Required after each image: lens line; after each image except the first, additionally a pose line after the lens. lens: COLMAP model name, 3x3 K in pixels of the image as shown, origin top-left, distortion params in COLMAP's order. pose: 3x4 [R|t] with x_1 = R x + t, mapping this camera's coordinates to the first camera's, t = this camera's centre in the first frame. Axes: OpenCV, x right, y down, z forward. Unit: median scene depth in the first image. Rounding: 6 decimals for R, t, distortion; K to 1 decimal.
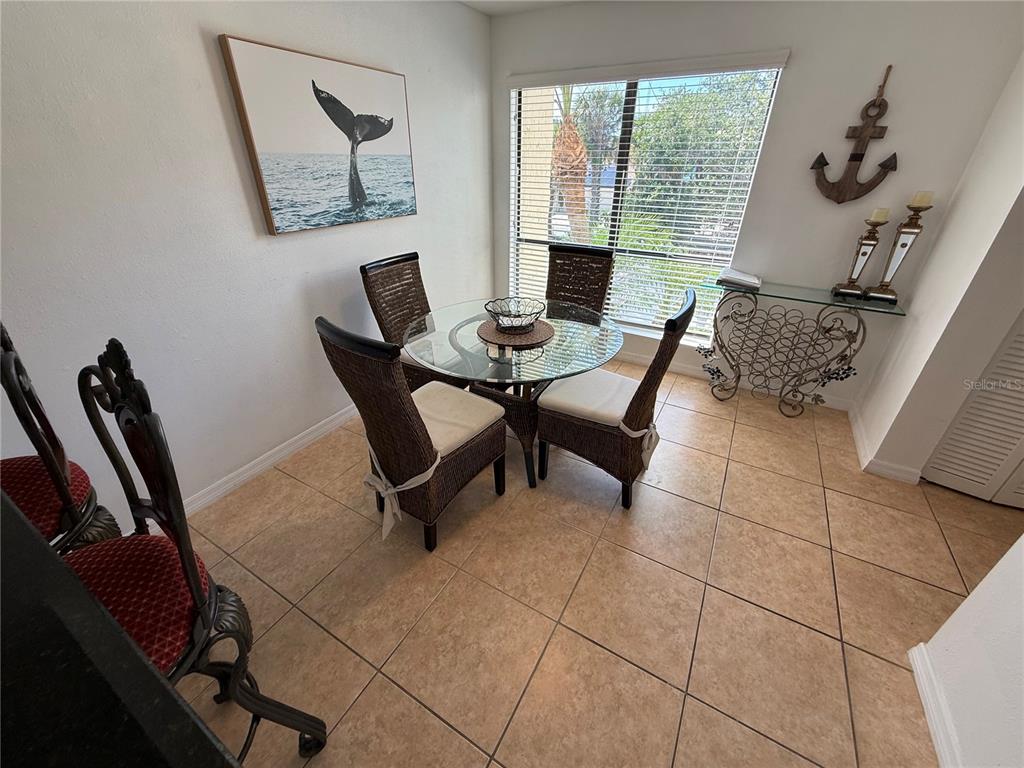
lens RADIAL K [[409.6, 0, 510.7], [0, 409.6, 381.6], [0, 0, 1]] dist [-0.000677, 0.000150]
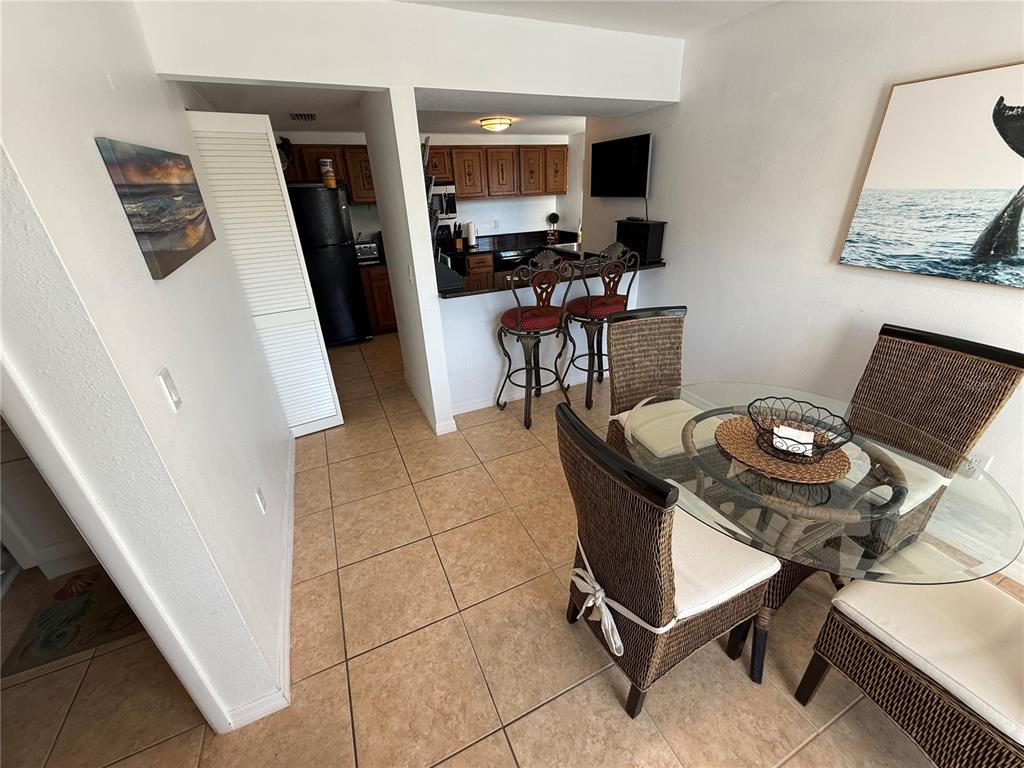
lens RADIAL K [[409.6, 0, 510.7], [0, 409.6, 381.6], [0, 0, 1]] dist [-0.000677, 0.000150]
pose [[-0.572615, 0.371723, -0.730708, 0.713394], [-0.362552, 0.684588, 0.632373, -0.459190], [0.735302, 0.627026, -0.257236, 0.753379]]
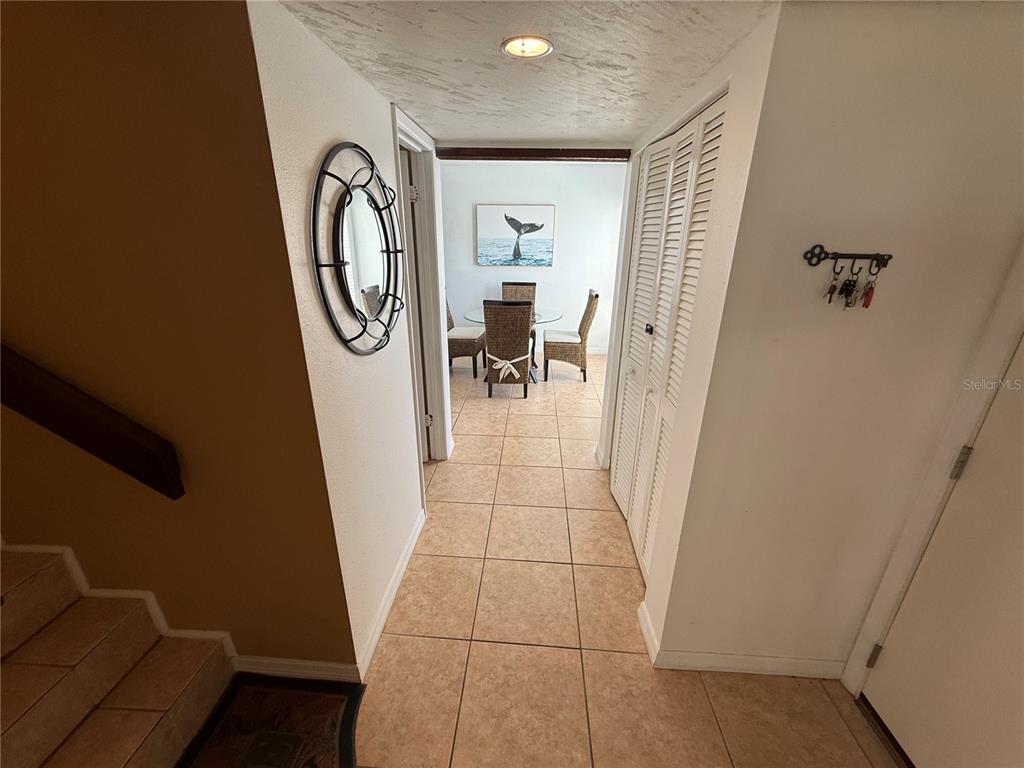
lens RADIAL K [[409.6, 0, 510.7], [0, 409.6, 381.6], [0, 0, 1]] dist [-0.000677, 0.000150]
pose [[0.451763, 0.304002, -0.838745, 1.887691], [-0.434171, 0.896224, 0.090983, -0.000687], [0.779362, 0.323056, 0.536870, -0.058350]]
